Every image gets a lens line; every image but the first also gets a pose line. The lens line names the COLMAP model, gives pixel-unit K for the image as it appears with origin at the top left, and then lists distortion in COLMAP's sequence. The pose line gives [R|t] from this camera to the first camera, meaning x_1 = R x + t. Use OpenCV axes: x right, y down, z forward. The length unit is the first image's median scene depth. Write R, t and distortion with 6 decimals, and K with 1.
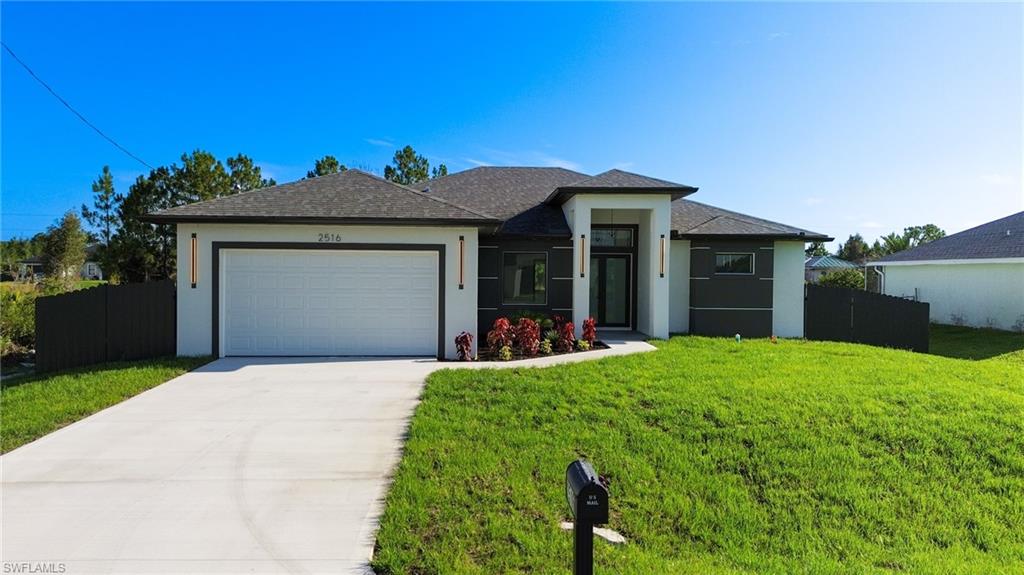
lens RADIAL K [[724.3, 0, 512.4], [0, 724.3, 285.7], [0, 0, 1]] dist [0.069659, -0.070010]
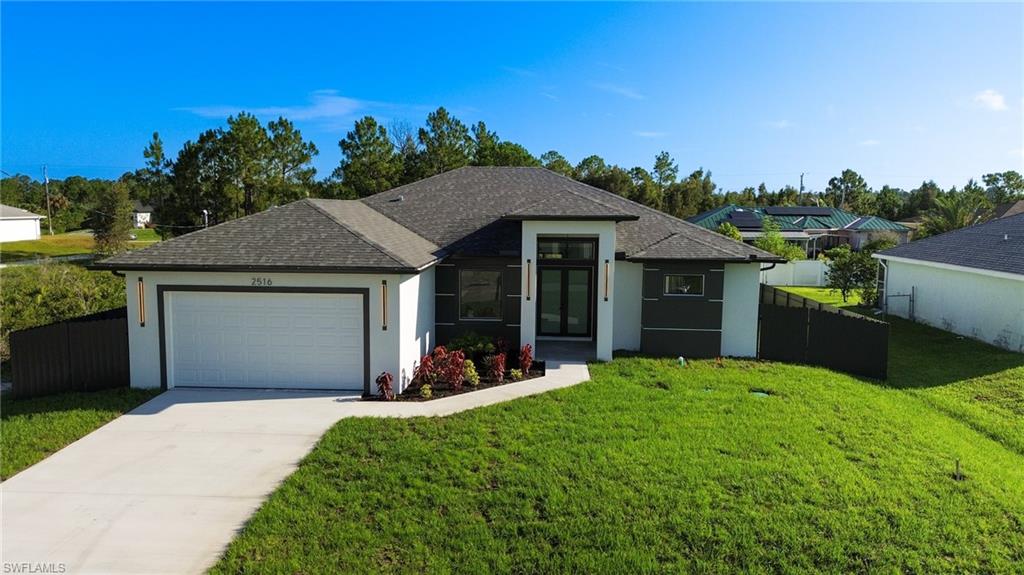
lens RADIAL K [[724.3, 0, 512.2], [0, 724.3, 282.2], [0, 0, 1]] dist [0.069659, -0.070010]
pose [[0.995117, 0.012542, -0.097900, 0.175595], [-0.004007, 0.996209, 0.086898, -0.127267], [0.098619, -0.086082, 0.991395, -0.021928]]
